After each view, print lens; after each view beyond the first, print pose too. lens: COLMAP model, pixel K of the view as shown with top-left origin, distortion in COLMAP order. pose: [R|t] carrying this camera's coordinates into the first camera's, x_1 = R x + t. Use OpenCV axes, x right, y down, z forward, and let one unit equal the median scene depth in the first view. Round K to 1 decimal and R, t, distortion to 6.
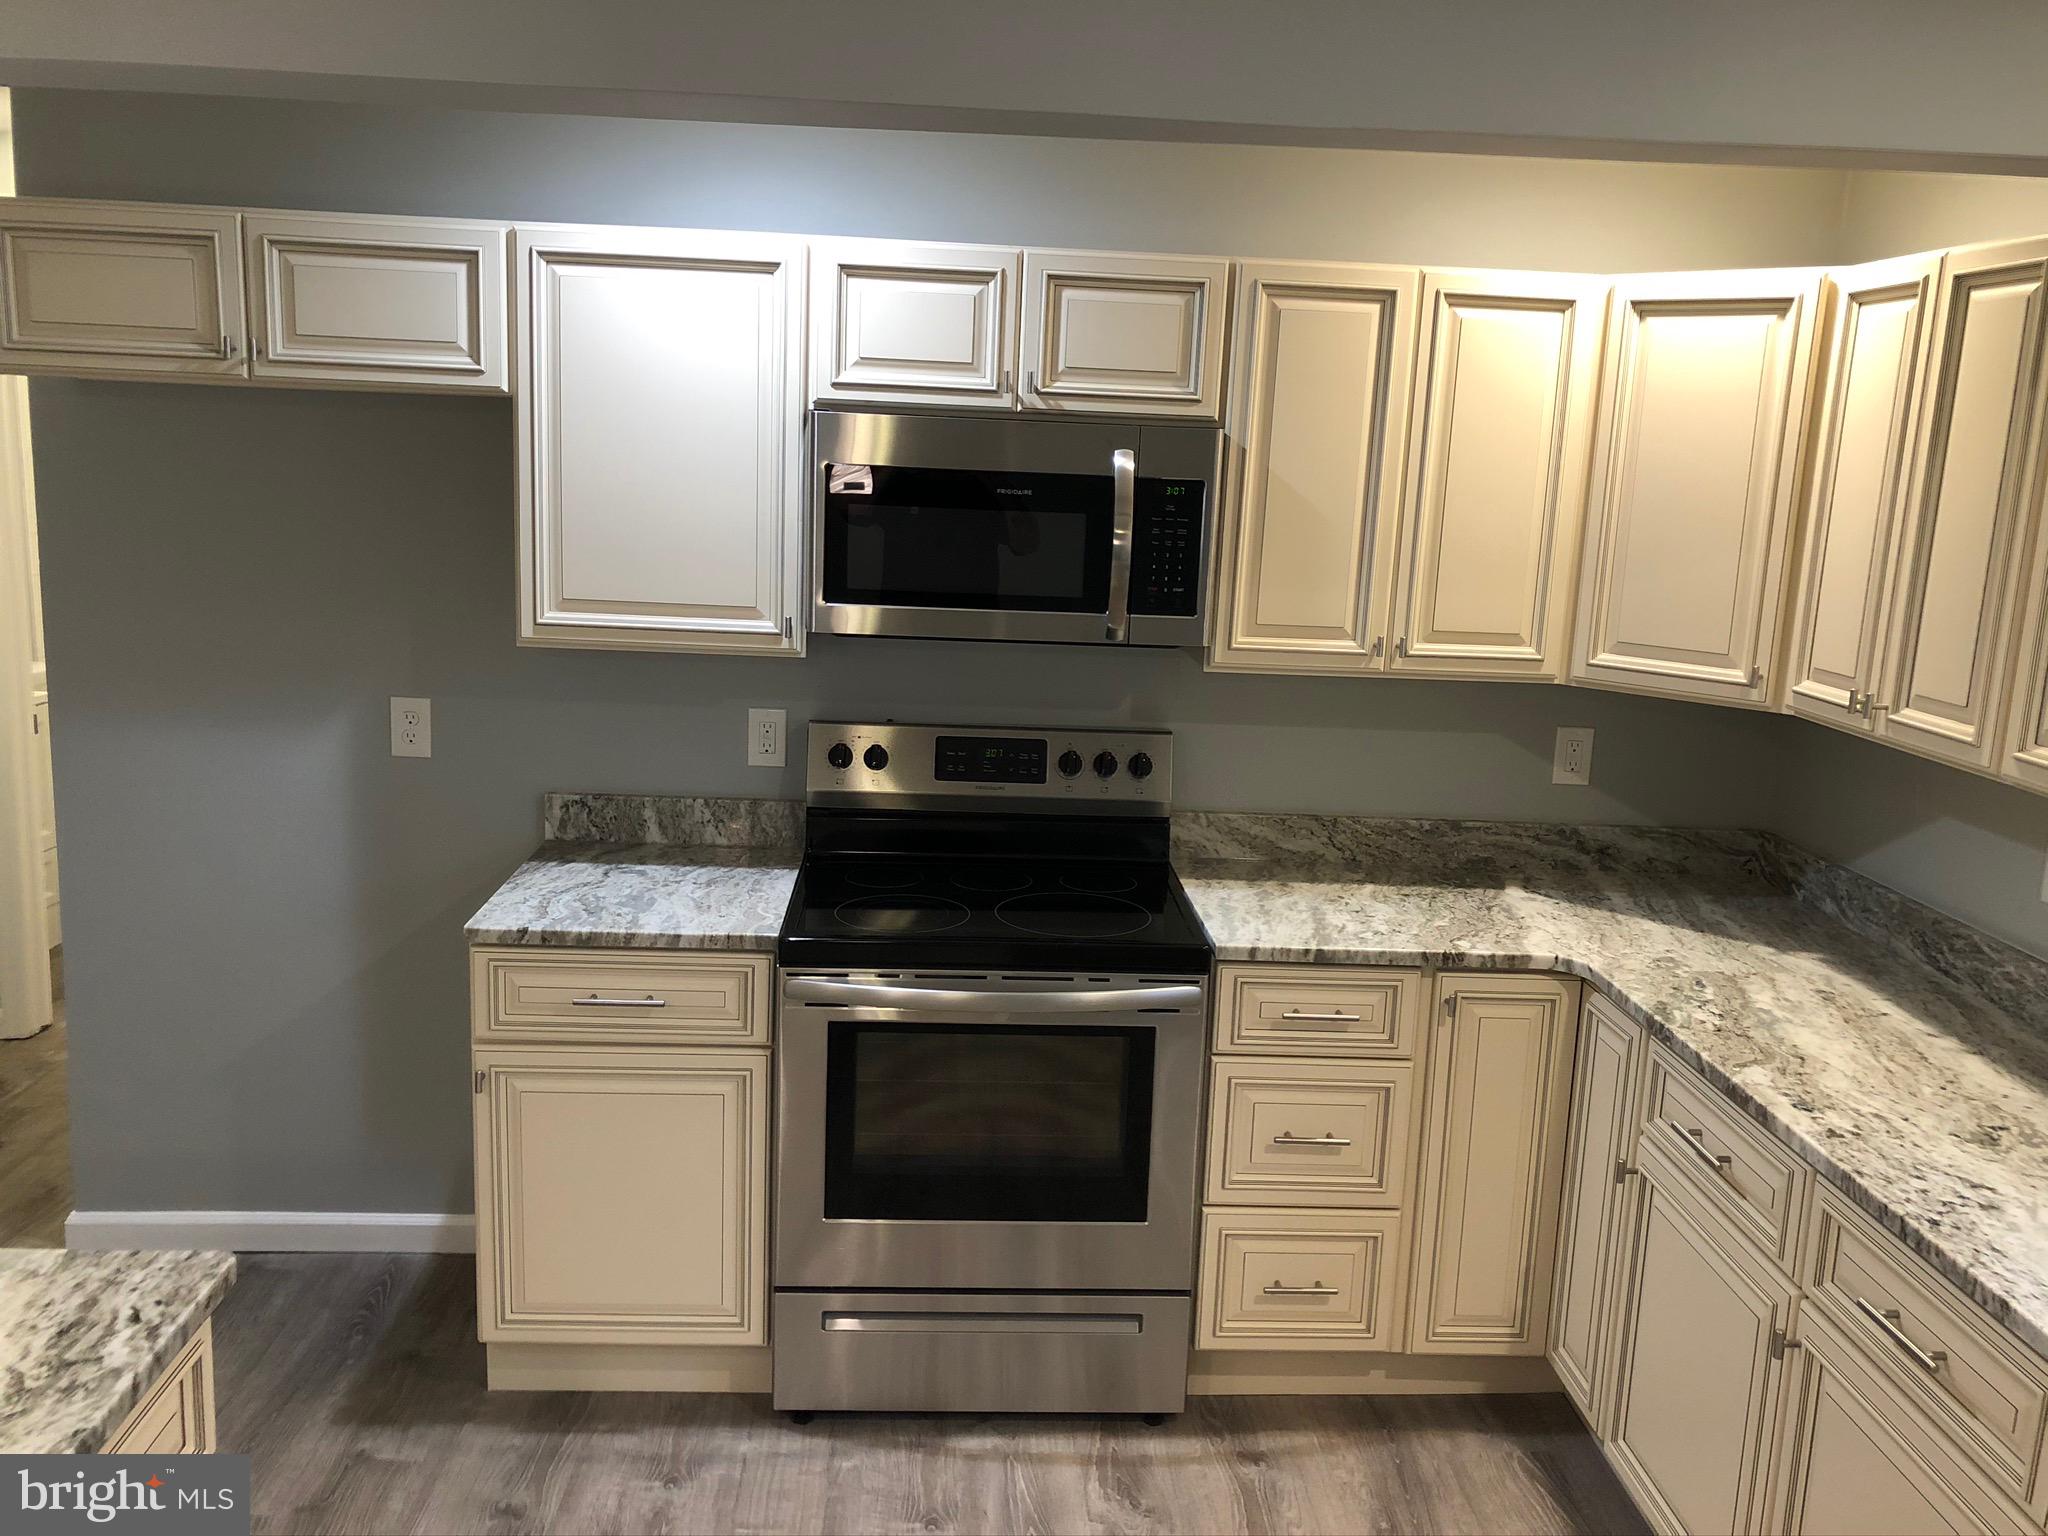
lens RADIAL K [[1688.0, 0, 1028.7], [0, 1688.0, 747.9], [0, 0, 1]] dist [0.042909, -0.056719]
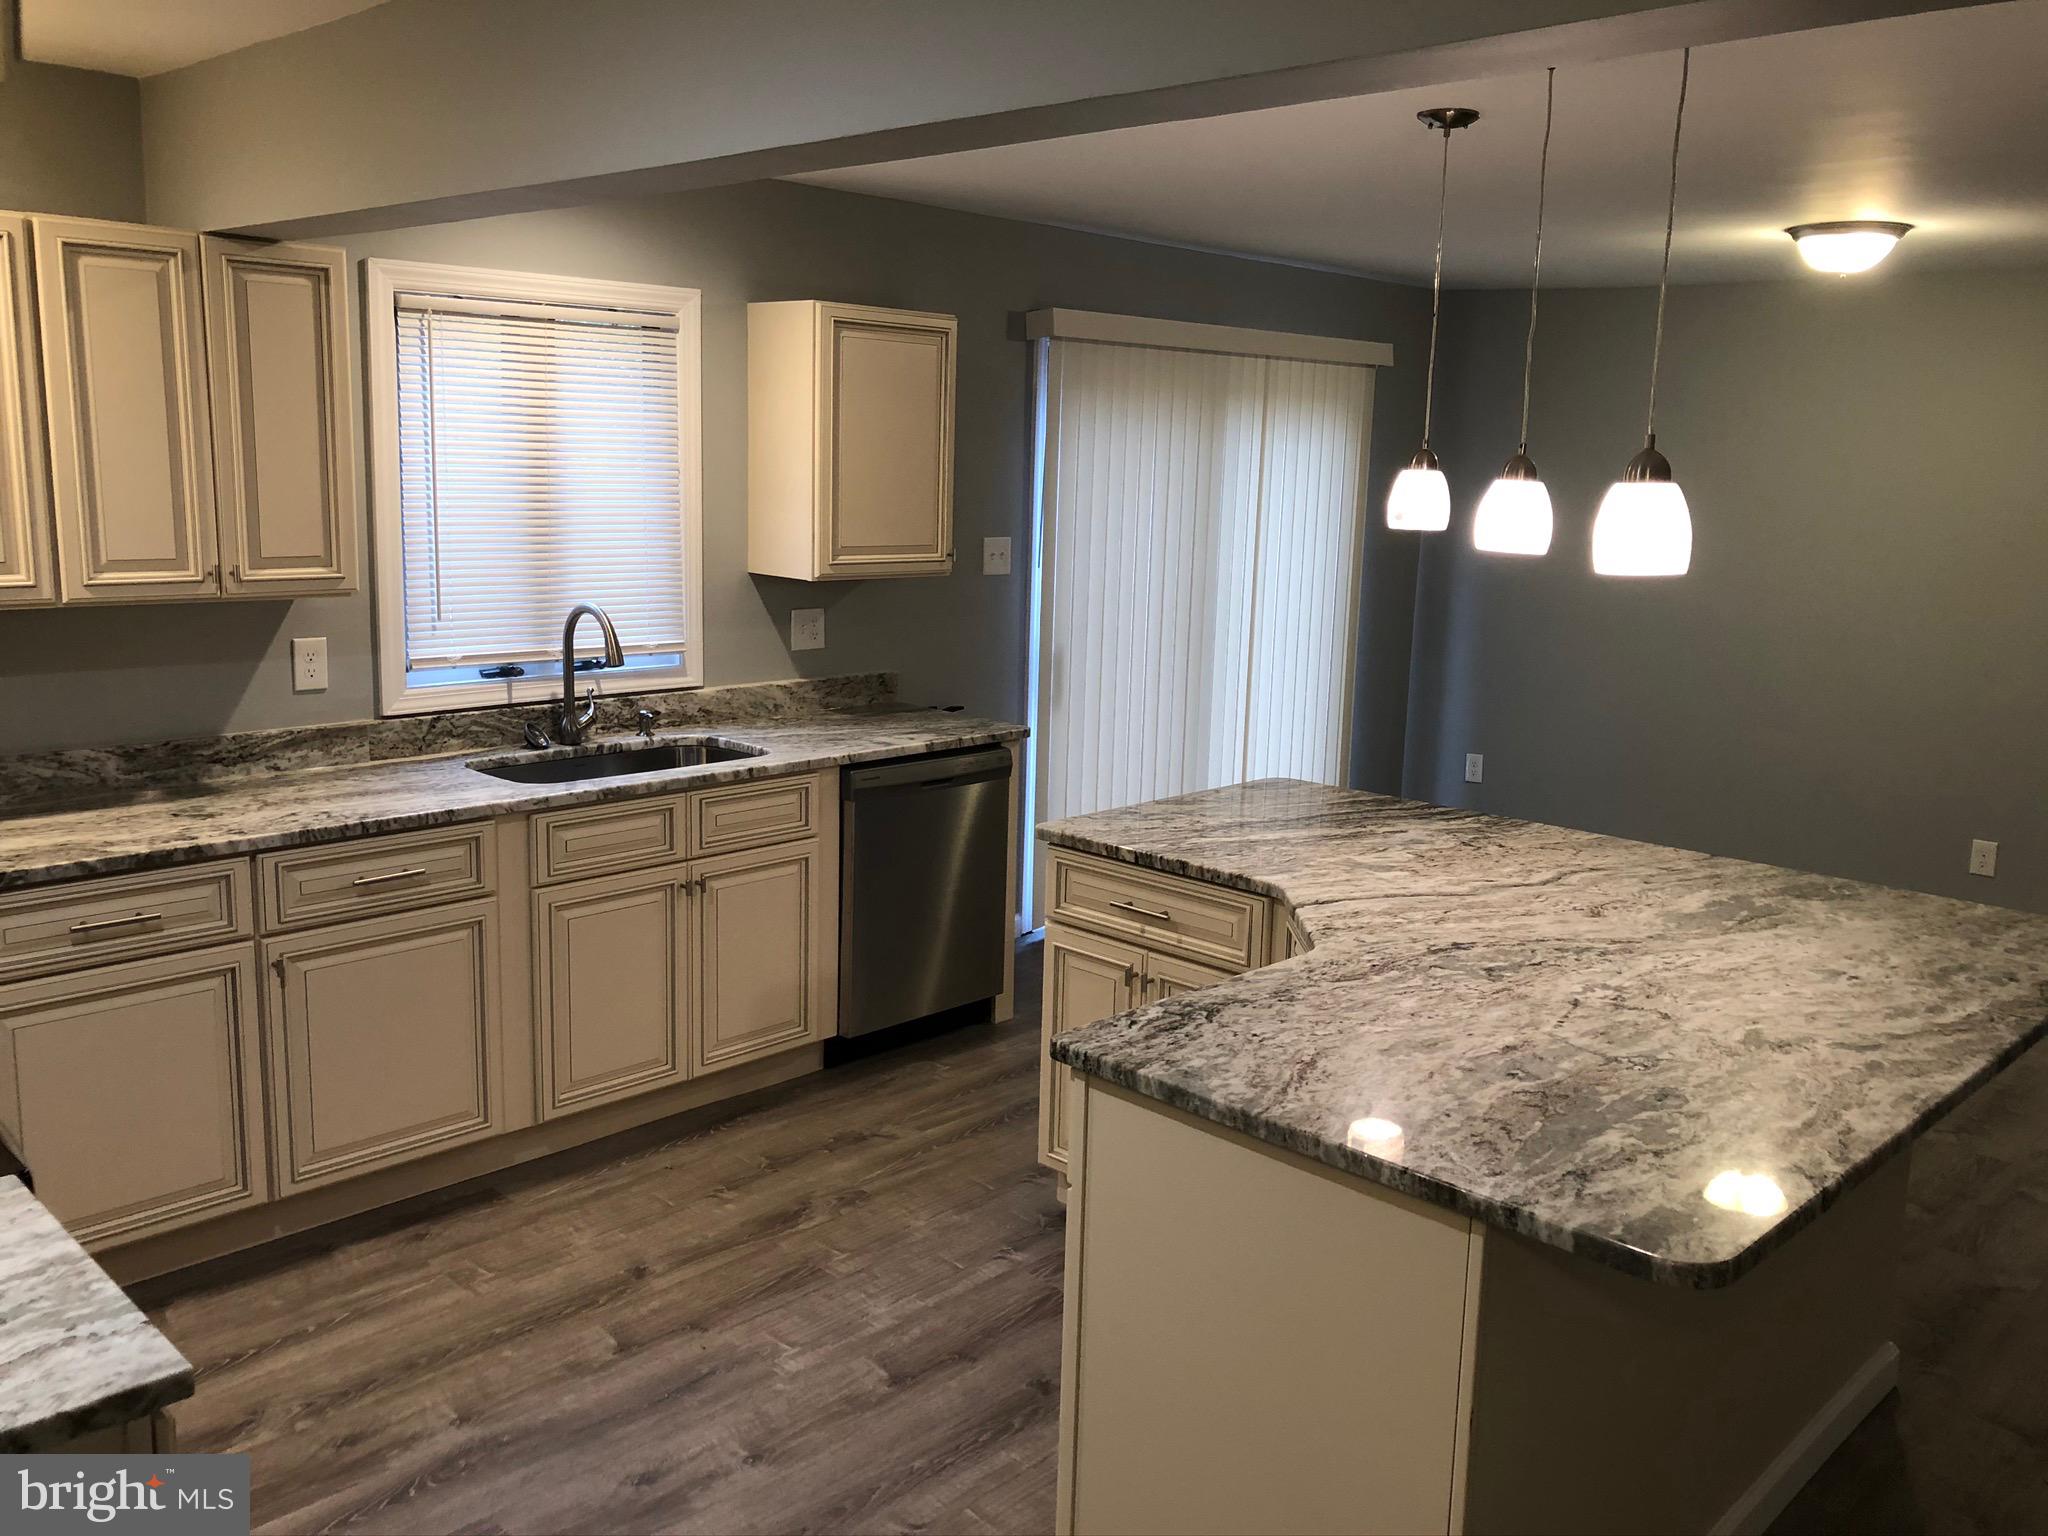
lens RADIAL K [[1688.0, 0, 1032.9], [0, 1688.0, 764.7], [0, 0, 1]] dist [0.042909, -0.056719]
pose [[-0.676767, -0.194463, 0.710050, -0.794486], [0.076257, 0.940778, 0.330336, -0.205512], [-0.732237, 0.277706, -0.621858, 1.033934]]
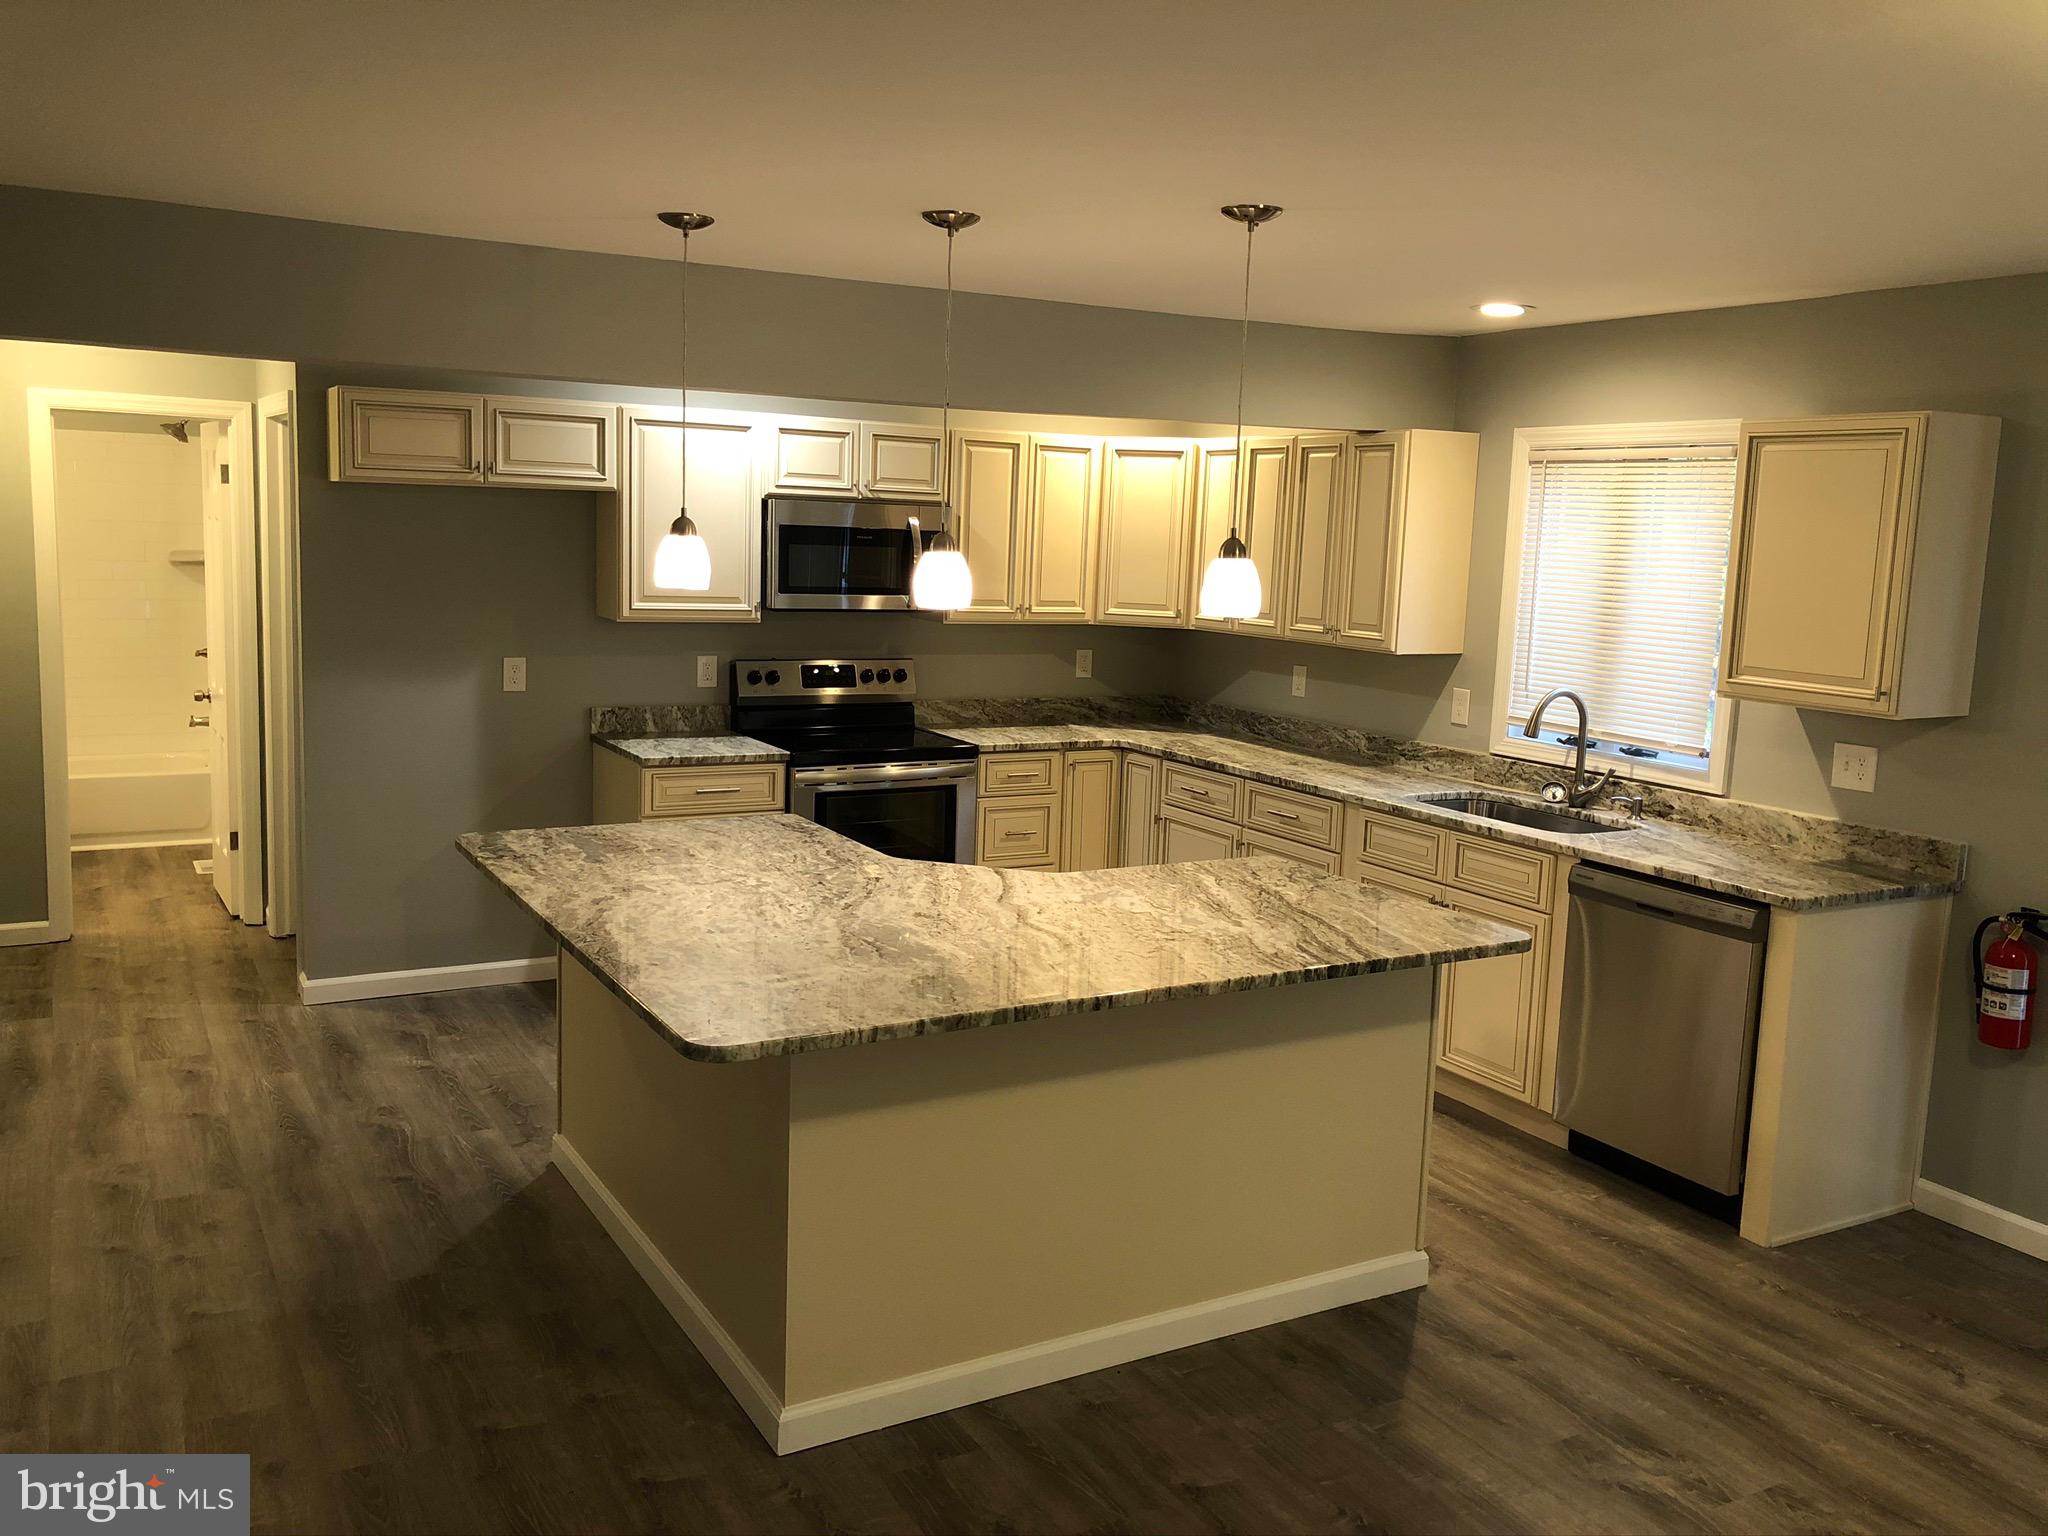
lens RADIAL K [[1688.0, 0, 1028.1], [0, 1688.0, 766.9], [0, 0, 1]] dist [0.042909, -0.056719]
pose [[0.894946, -0.073923, 0.440007, -0.765504], [0.081949, 0.996636, 0.000760, 0.144821], [-0.438583, 0.035378, 0.897994, -0.945707]]
